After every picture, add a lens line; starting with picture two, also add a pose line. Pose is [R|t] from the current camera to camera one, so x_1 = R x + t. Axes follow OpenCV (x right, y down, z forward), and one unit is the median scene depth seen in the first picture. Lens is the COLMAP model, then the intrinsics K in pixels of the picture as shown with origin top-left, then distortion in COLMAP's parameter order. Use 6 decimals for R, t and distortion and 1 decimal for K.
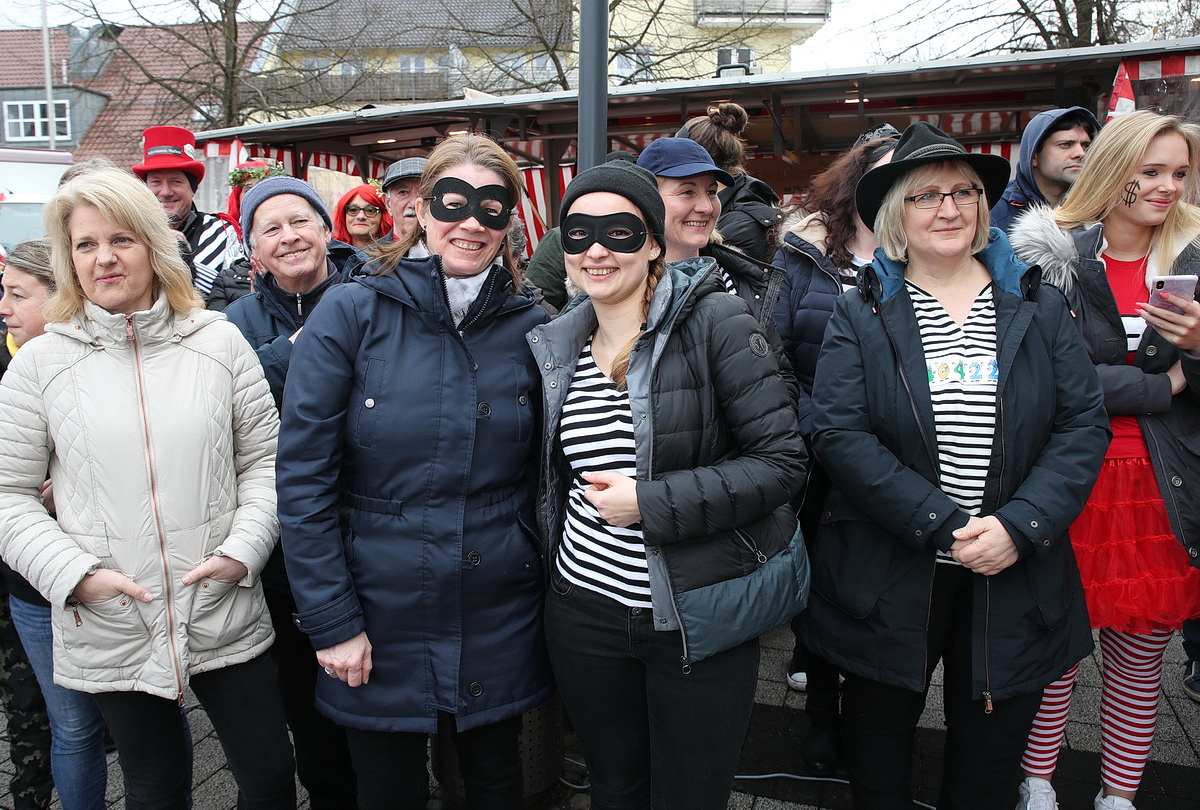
lens RADIAL K [[823.6, 0, 600.0], [0, 823.6, 376.9], [0, 0, 1]] dist [-0.034923, 0.000594]
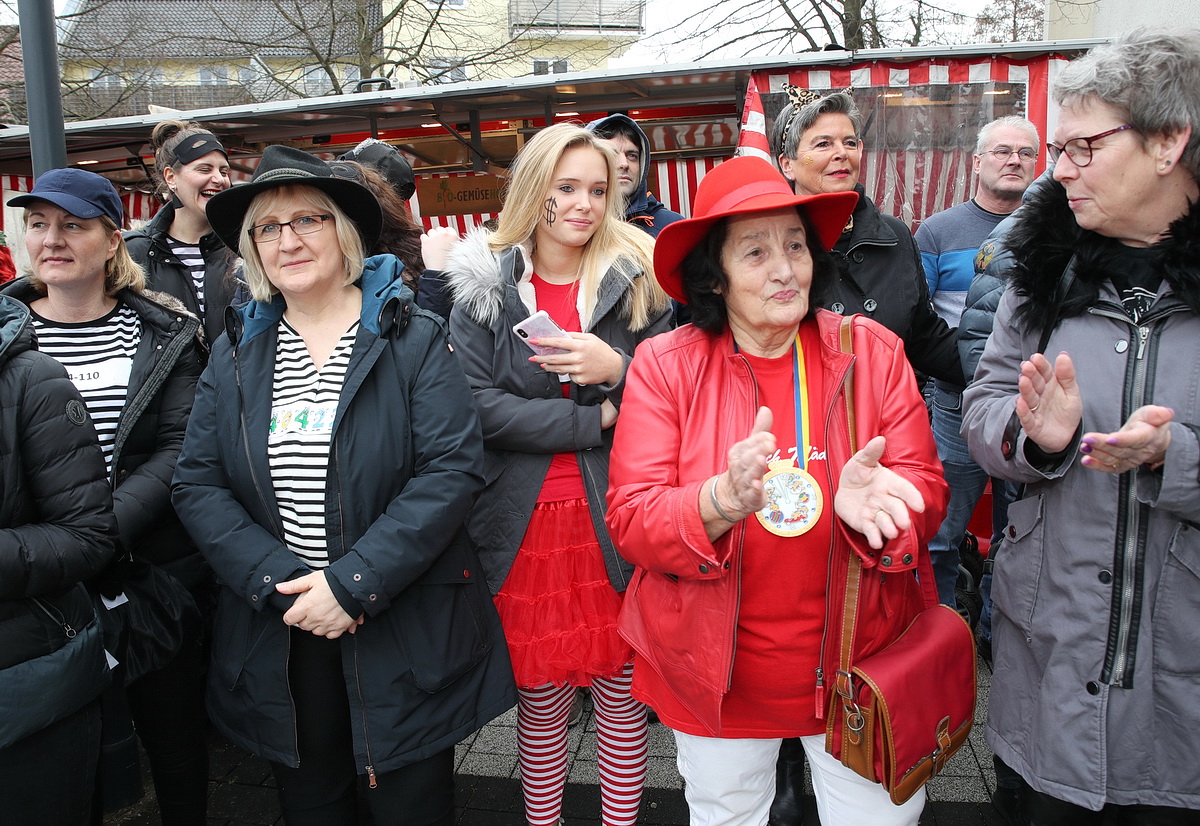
lens RADIAL K [[895.4, 0, 600.0], [0, 895.4, 413.0], [0, 0, 1]] dist [-0.050560, 0.002327]
pose [[0.979723, -0.058378, 0.191665, 0.513271], [0.059264, 0.998242, 0.001114, 0.003243], [-0.191393, 0.010268, 0.981460, -0.004982]]
